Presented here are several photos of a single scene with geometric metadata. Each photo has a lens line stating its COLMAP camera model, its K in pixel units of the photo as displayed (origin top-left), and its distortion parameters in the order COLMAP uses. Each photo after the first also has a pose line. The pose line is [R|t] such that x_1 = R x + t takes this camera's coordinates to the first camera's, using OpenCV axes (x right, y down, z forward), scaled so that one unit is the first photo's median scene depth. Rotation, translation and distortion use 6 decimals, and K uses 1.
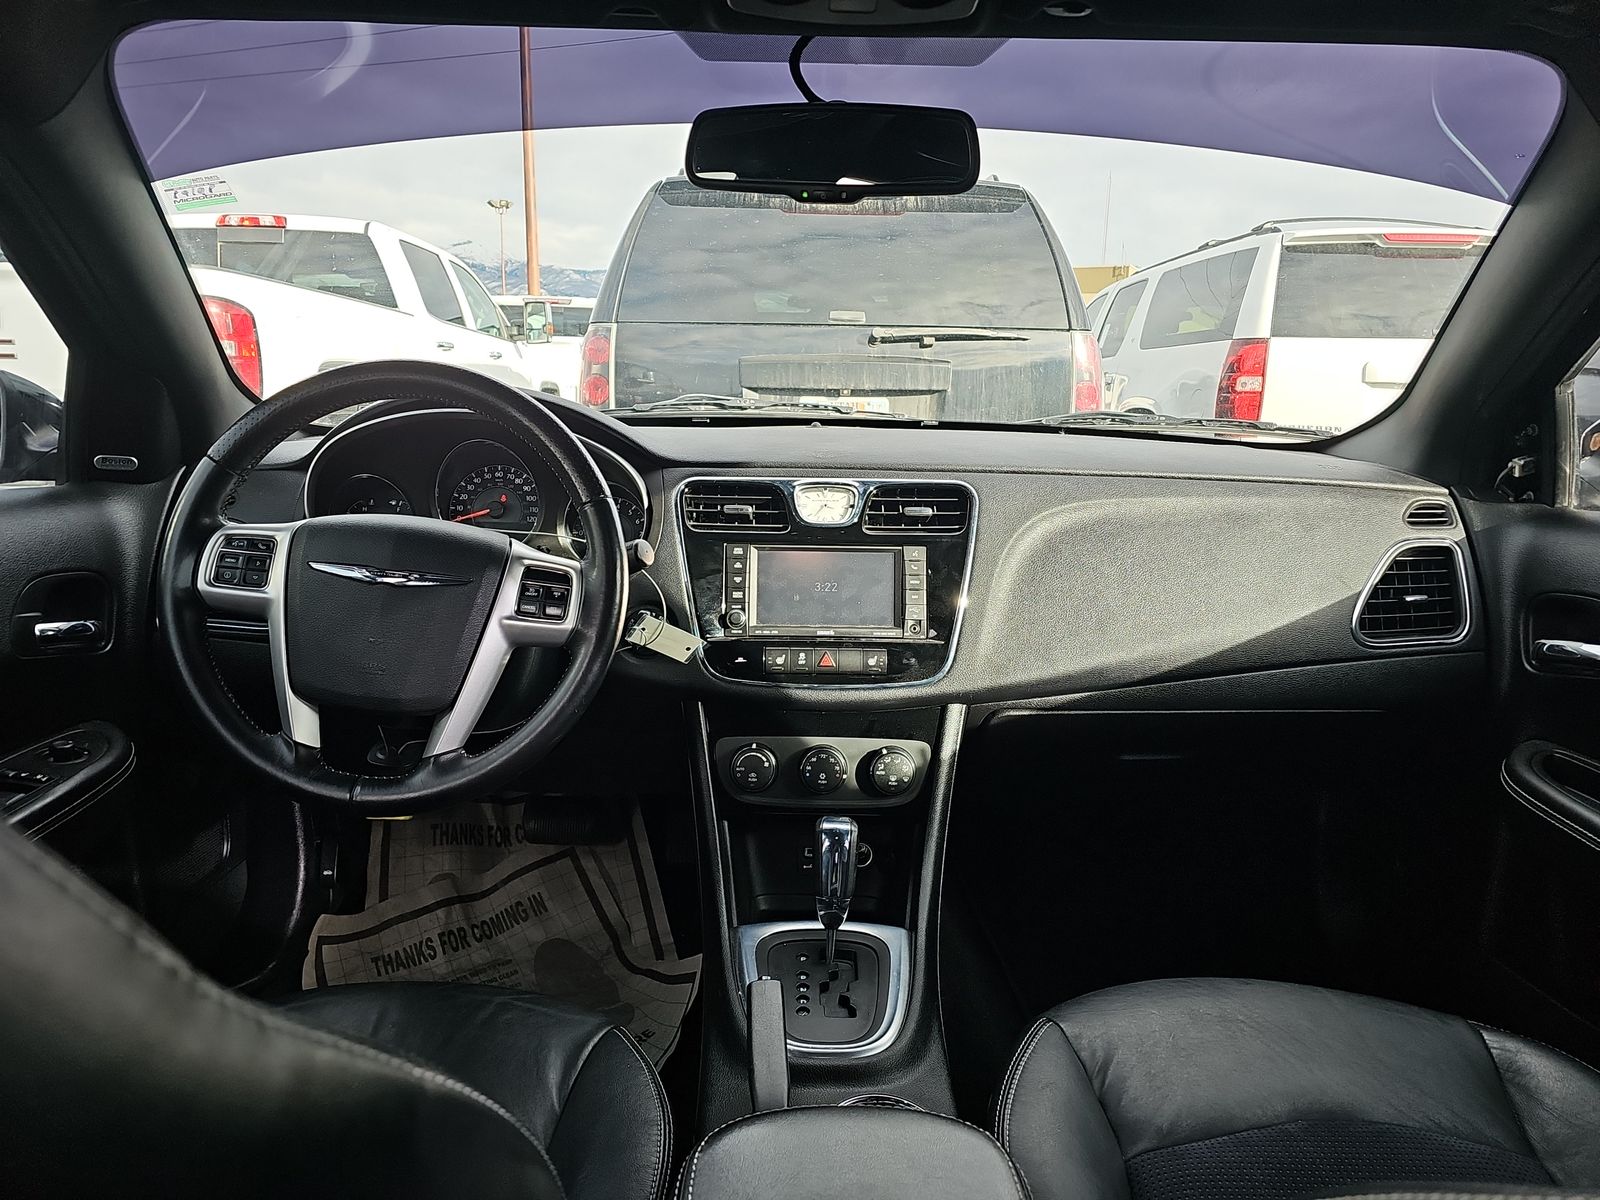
lens RADIAL K [[1068.1, 0, 796.0], [0, 1068.1, 601.6], [0, 0, 1]] dist [0.031407, -0.033877]
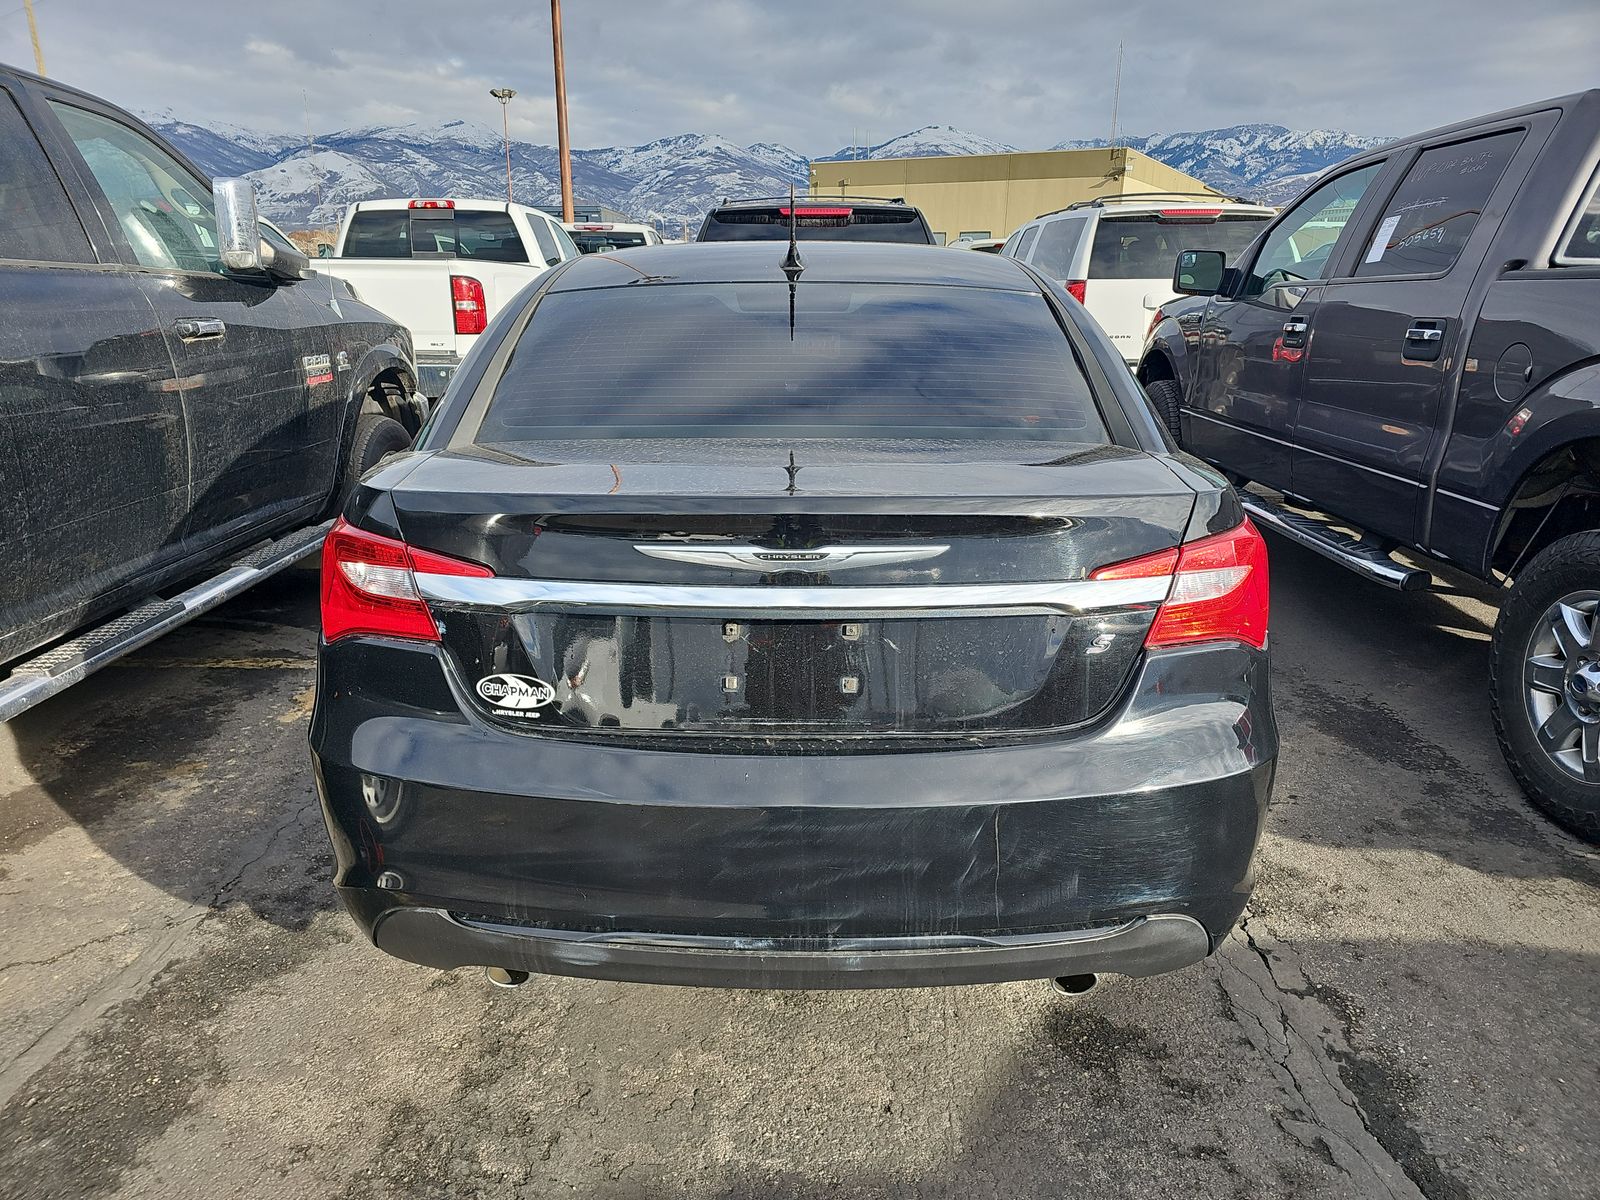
lens RADIAL K [[1068.1, 0, 796.0], [0, 1068.1, 601.6], [0, 0, 1]] dist [0.031407, -0.033877]
pose [[0.999901, -0.012555, -0.006283, 0.011415], [0.013136, 0.994575, 0.103193, 0.059738], [0.004953, -0.103266, 0.994641, -0.627742]]
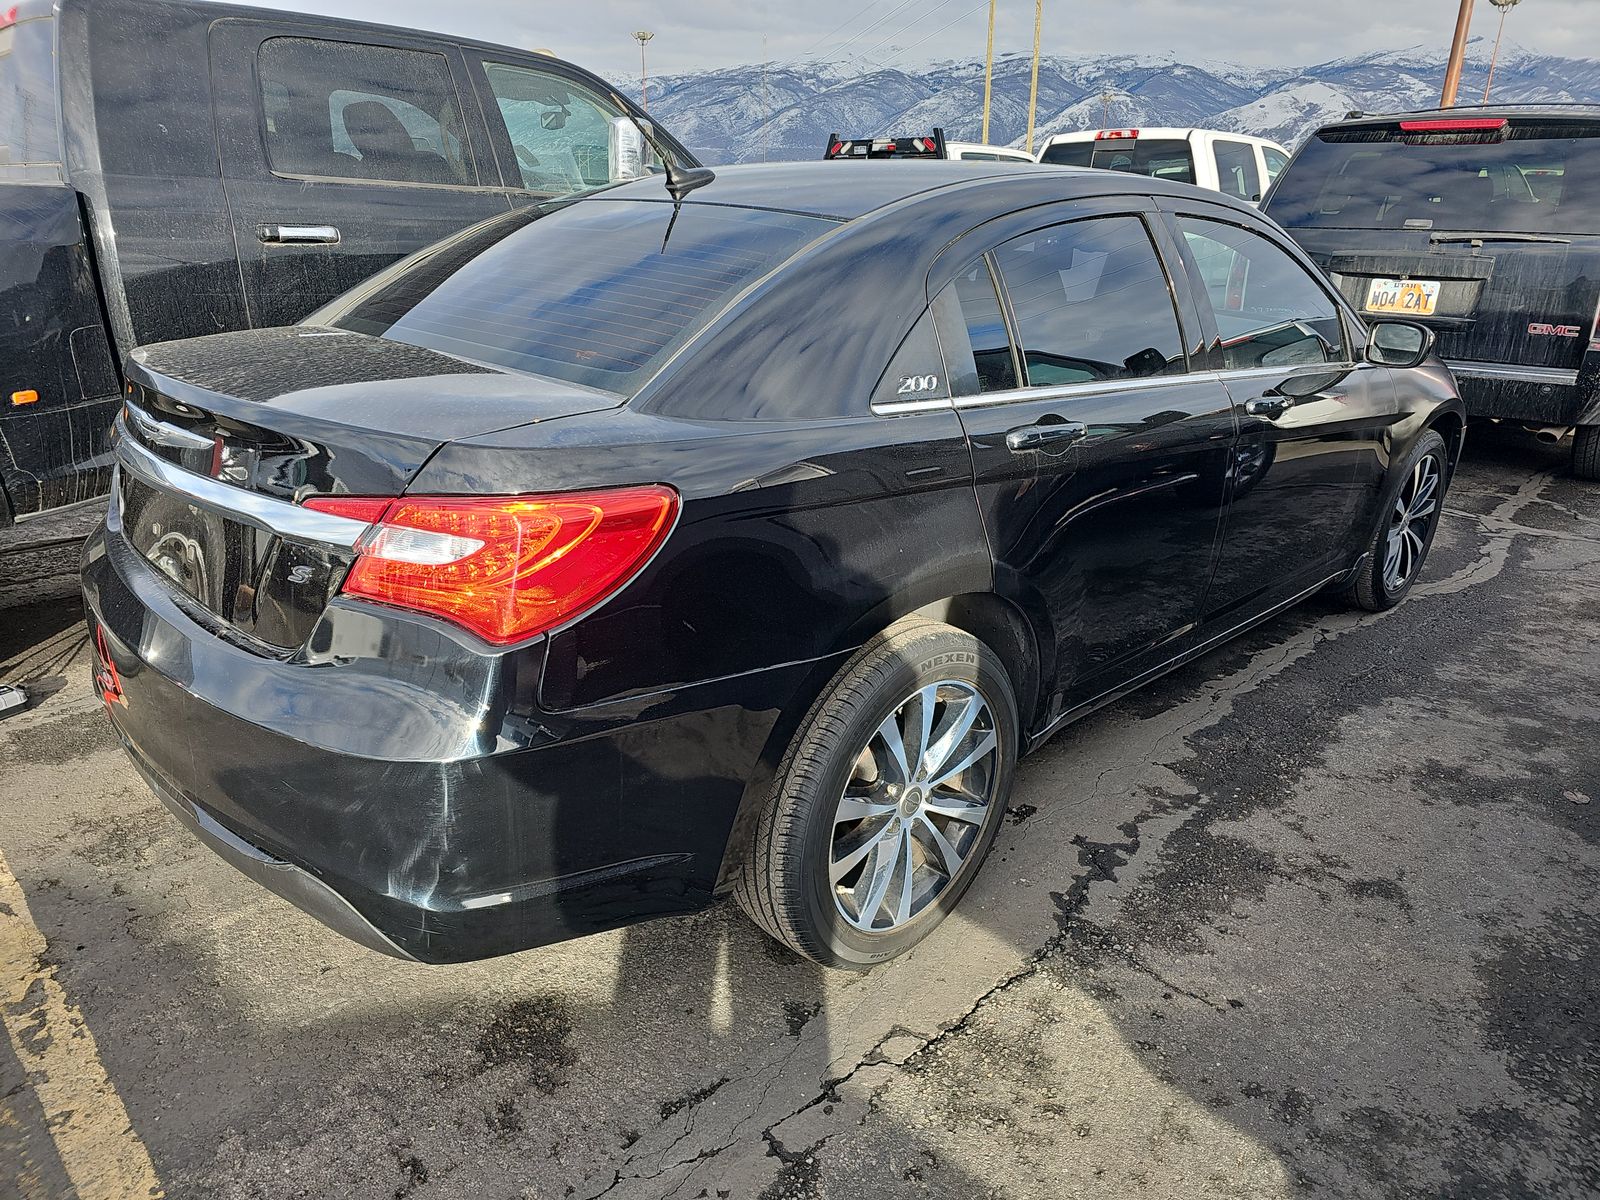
lens RADIAL K [[1068.1, 0, 796.0], [0, 1068.1, 601.6], [0, 0, 1]] dist [0.031407, -0.033877]
pose [[0.691991, 0.243664, -0.679541, 0.394323], [-0.139909, 0.968734, 0.204888, 0.031714], [0.708219, -0.046706, 0.704446, -0.434833]]
